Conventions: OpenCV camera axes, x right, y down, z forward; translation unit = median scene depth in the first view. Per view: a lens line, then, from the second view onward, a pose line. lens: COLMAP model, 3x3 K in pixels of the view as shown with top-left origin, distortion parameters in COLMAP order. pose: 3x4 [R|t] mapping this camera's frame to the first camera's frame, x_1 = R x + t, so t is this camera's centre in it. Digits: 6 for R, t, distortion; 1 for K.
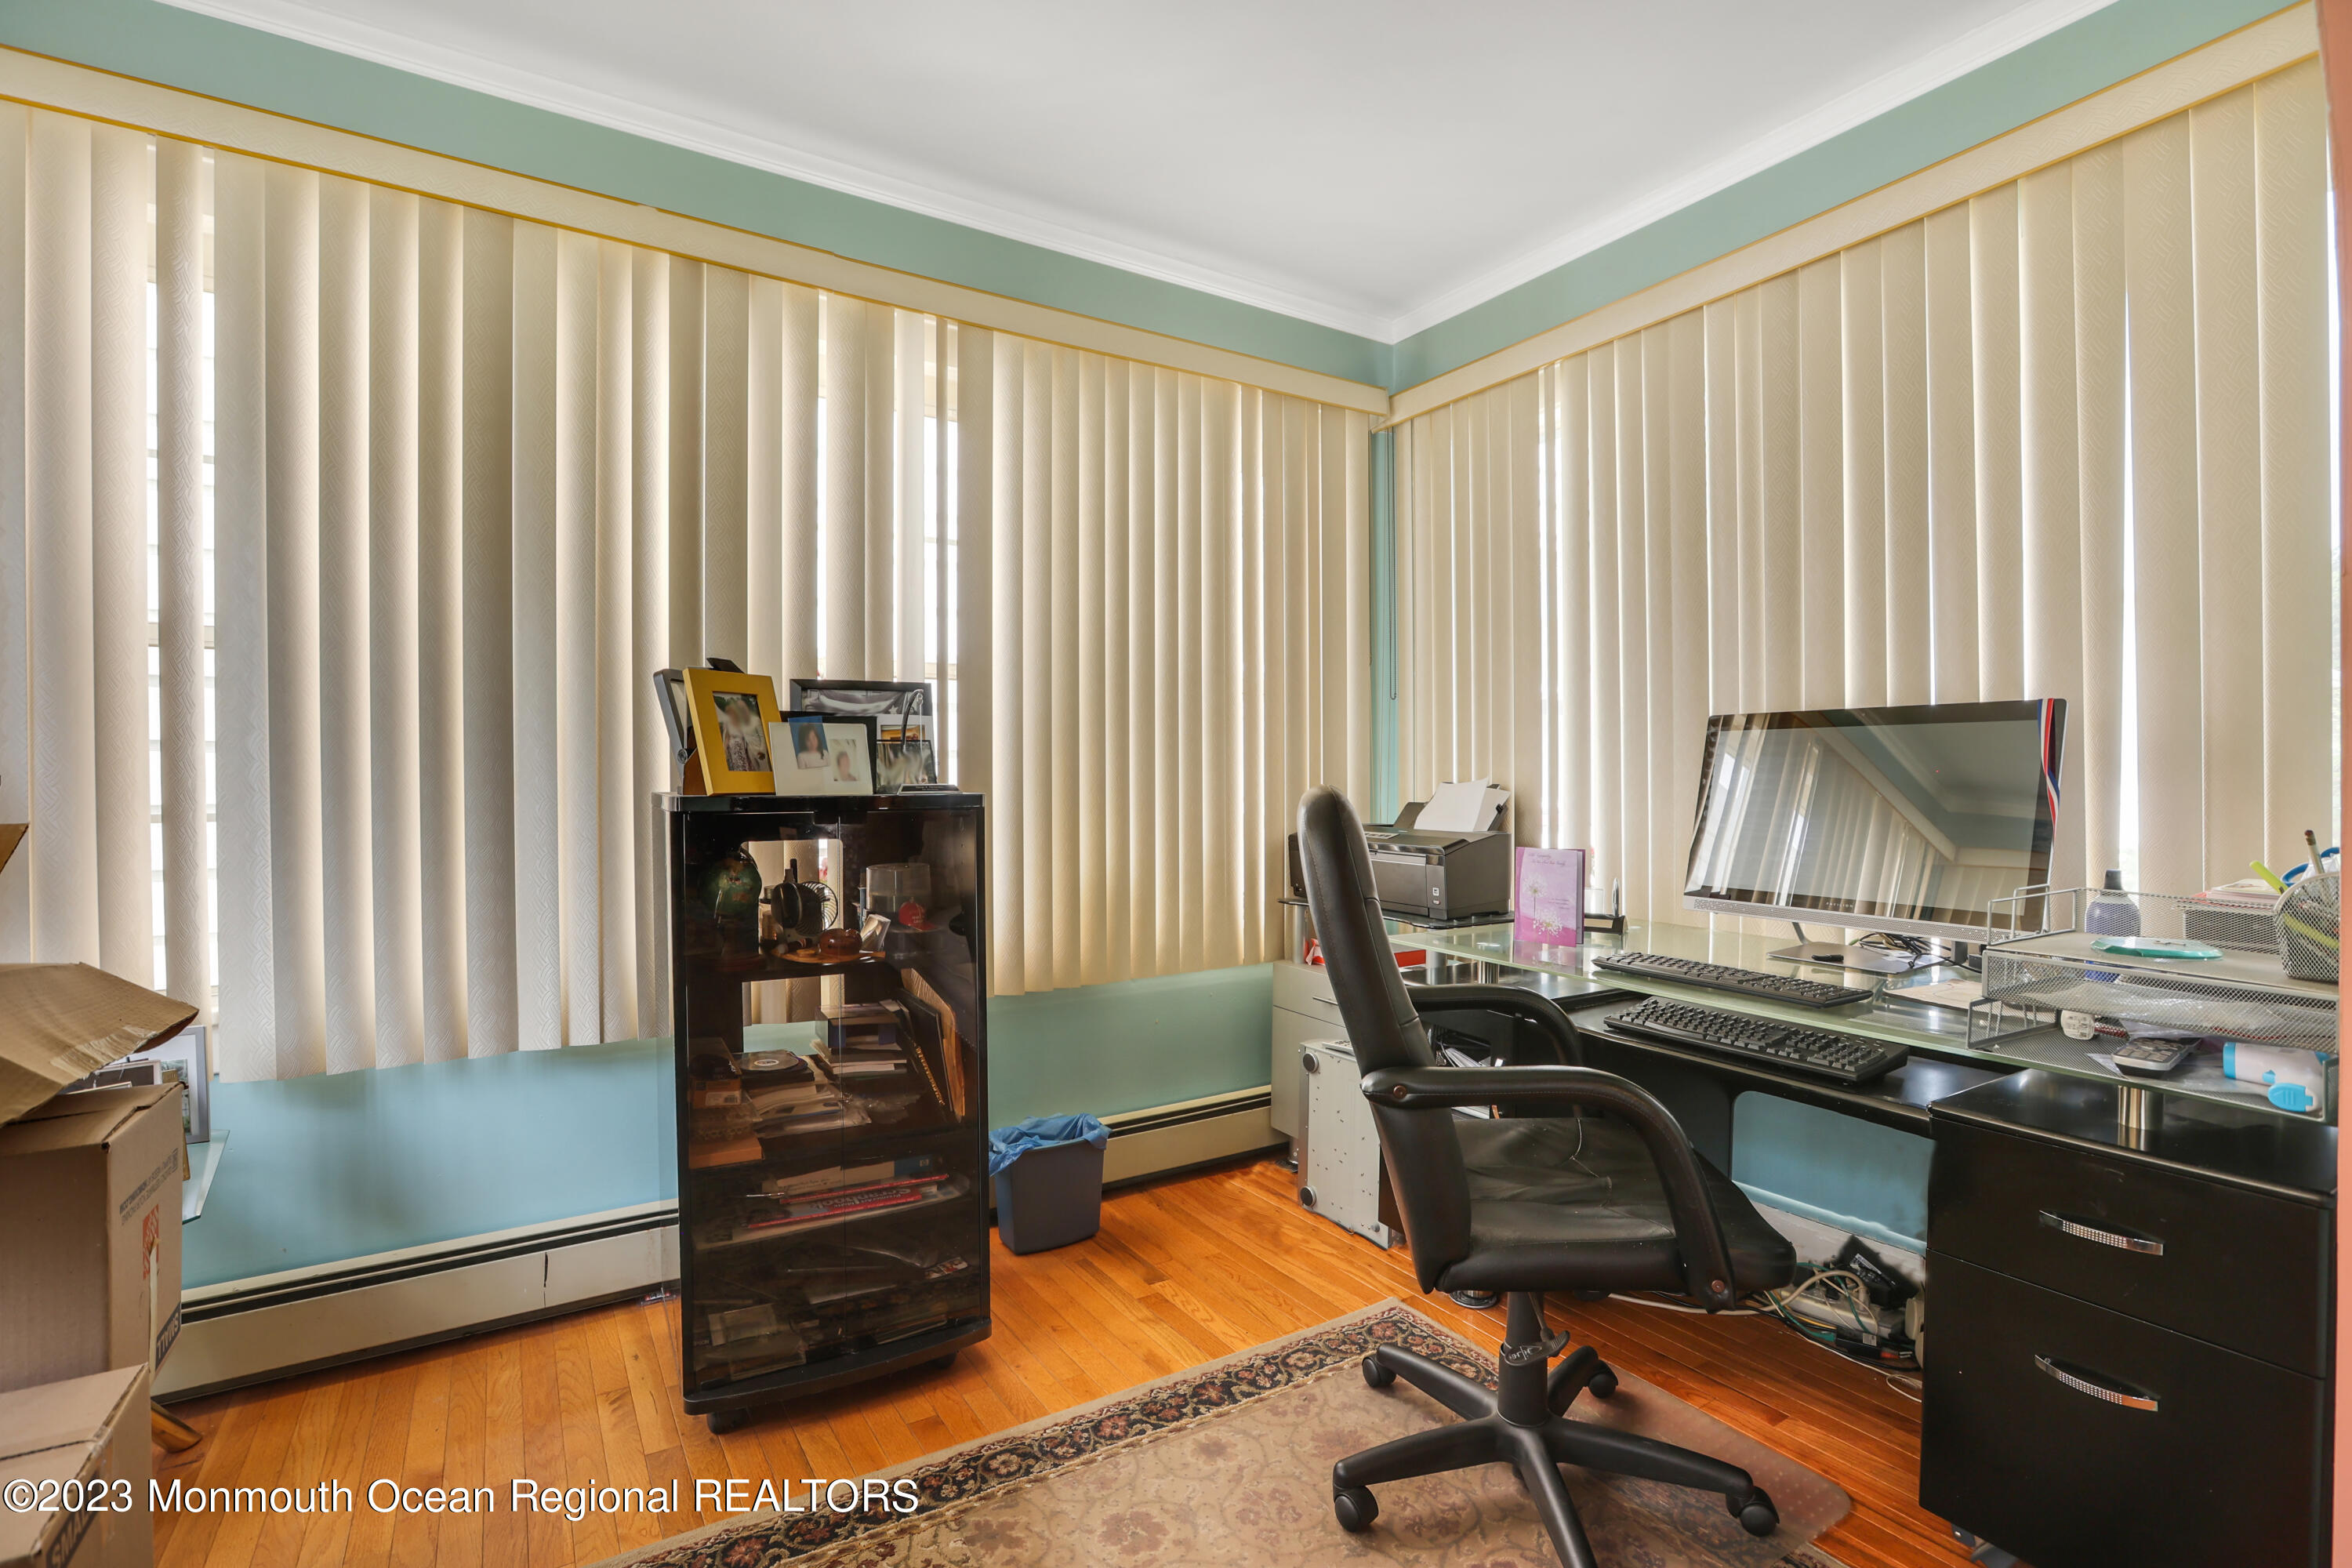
lens RADIAL K [[1077.6, 0, 1185.1], [0, 1077.6, 785.1], [0, 0, 1]] dist [-0.021008, 0.007351]
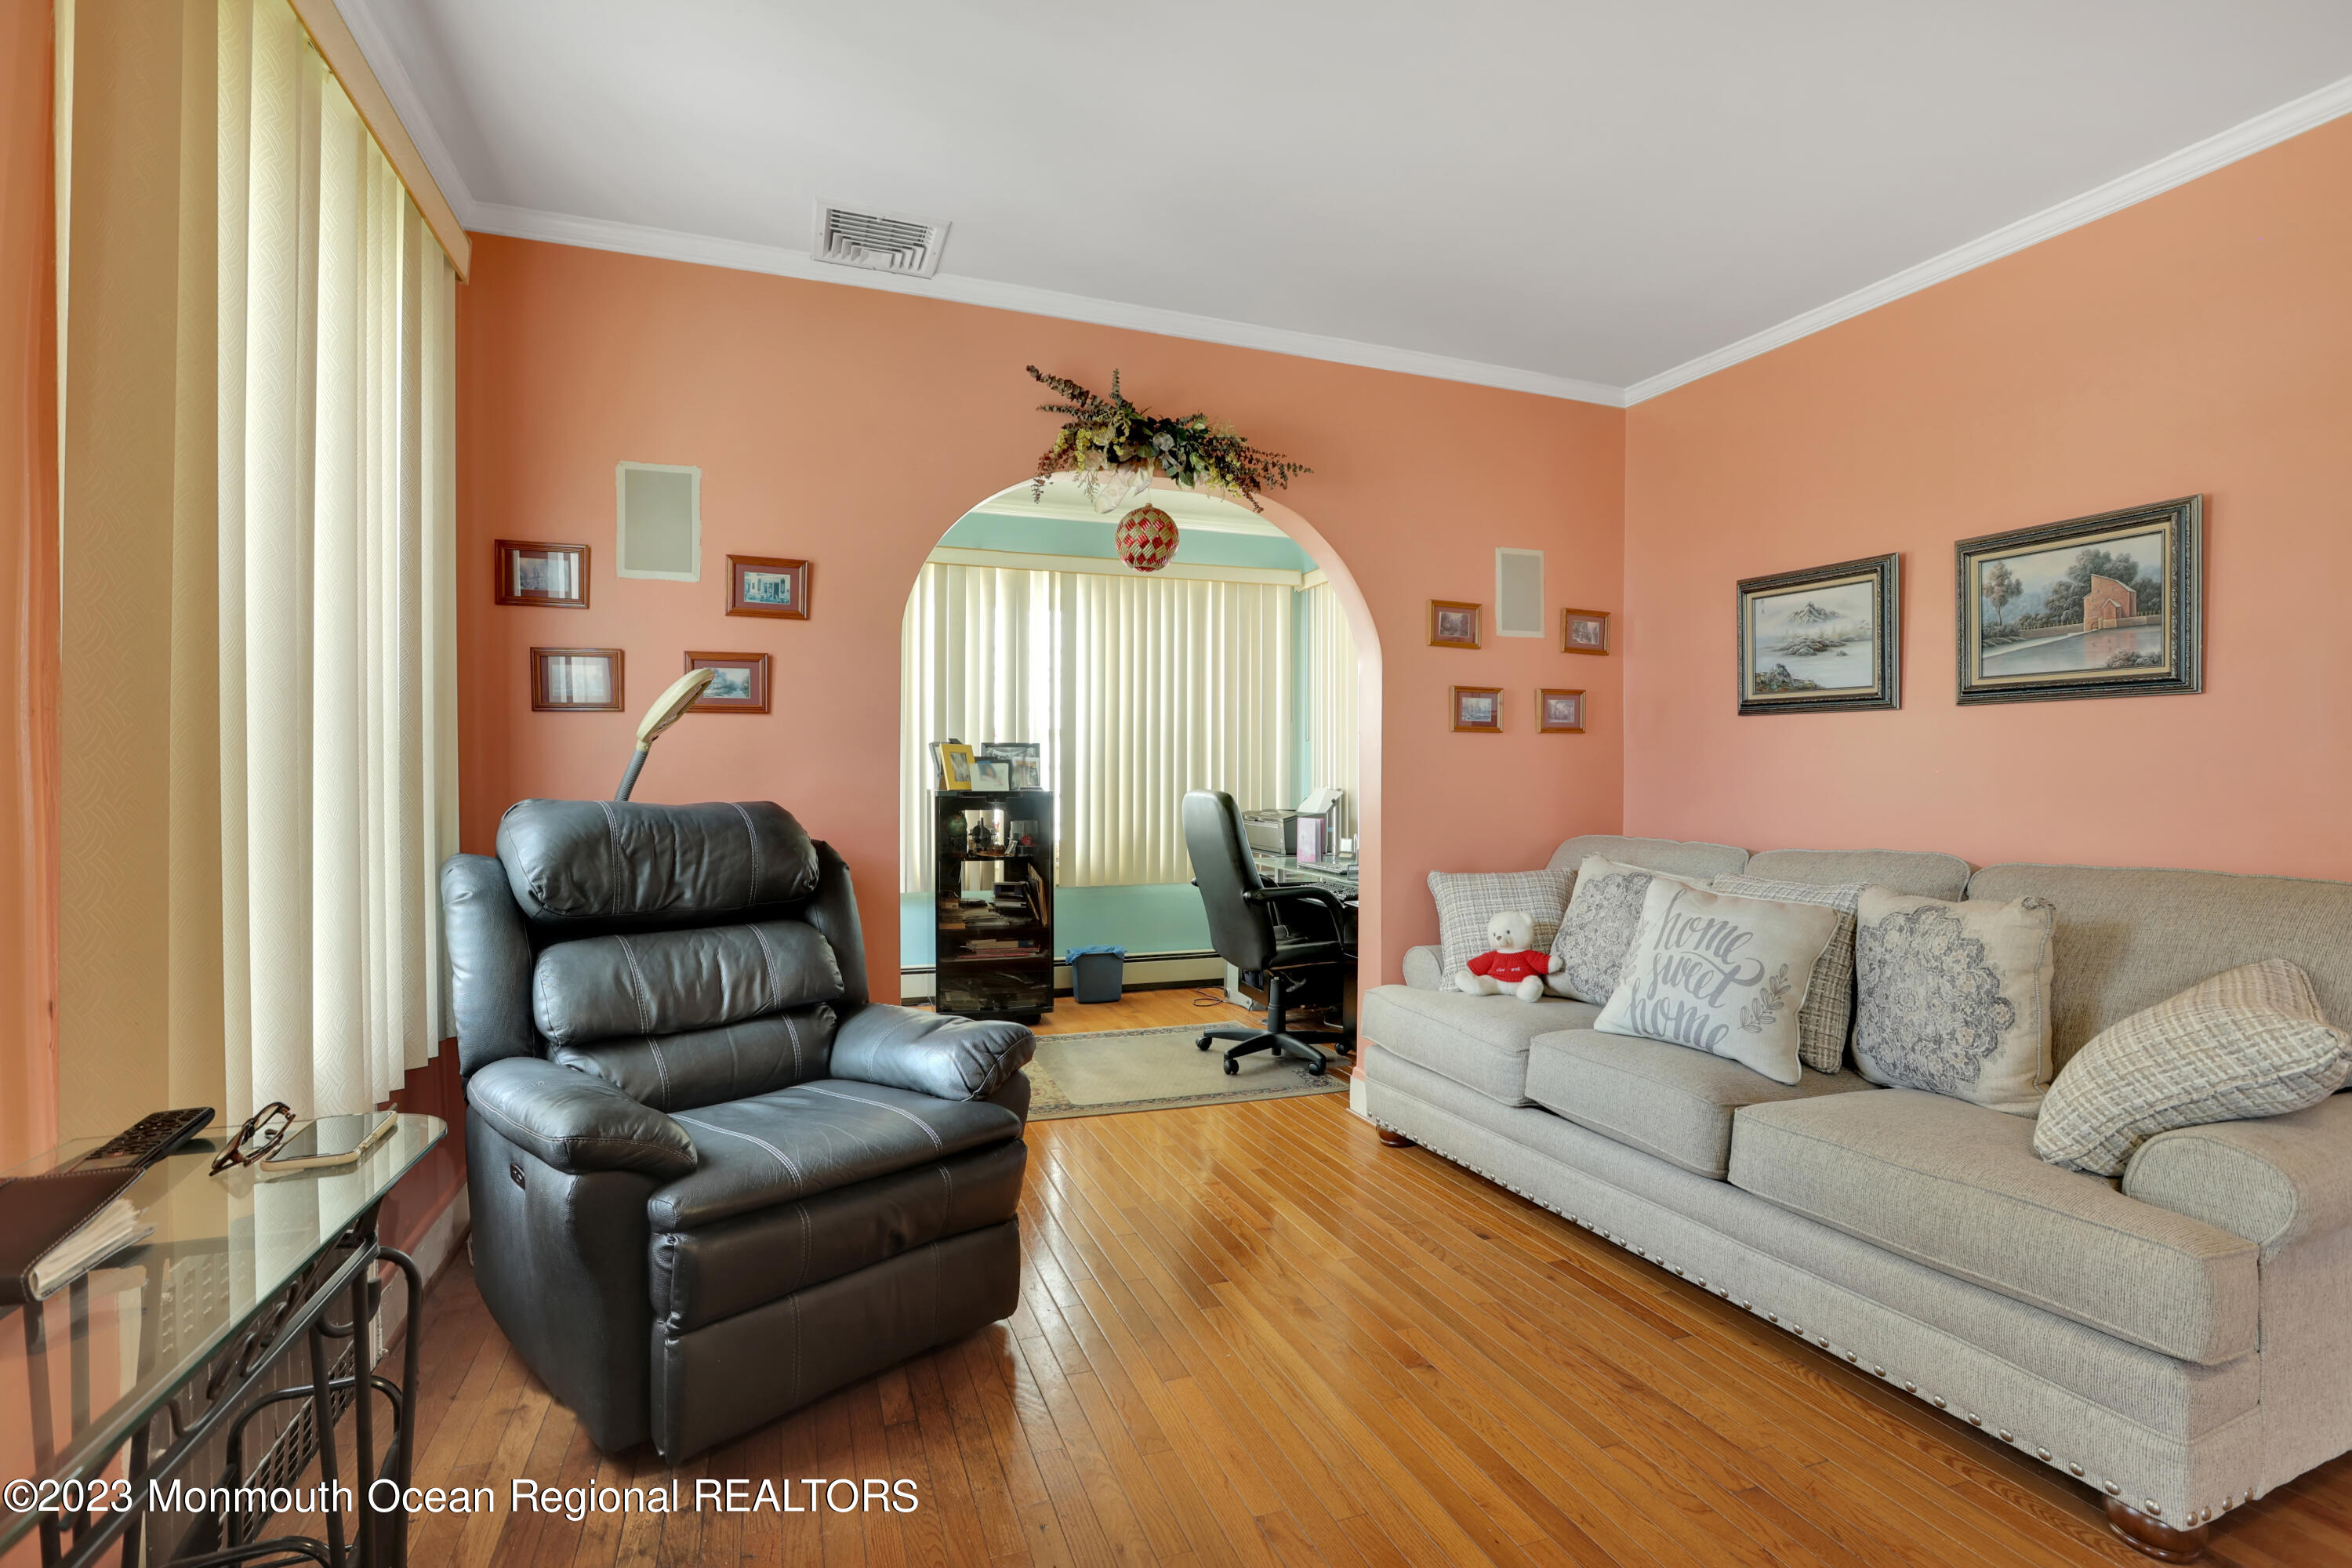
lens RADIAL K [[1109.4, 0, 1191.1], [0, 1109.4, 785.2], [0, 0, 1]] dist [-0.001678, 0.005108]
pose [[0.978156, 0.004840, -0.207817, 0.623154], [-0.006086, 0.999967, -0.005353, 0.006100], [0.207785, 0.006501, 0.978153, -1.362818]]
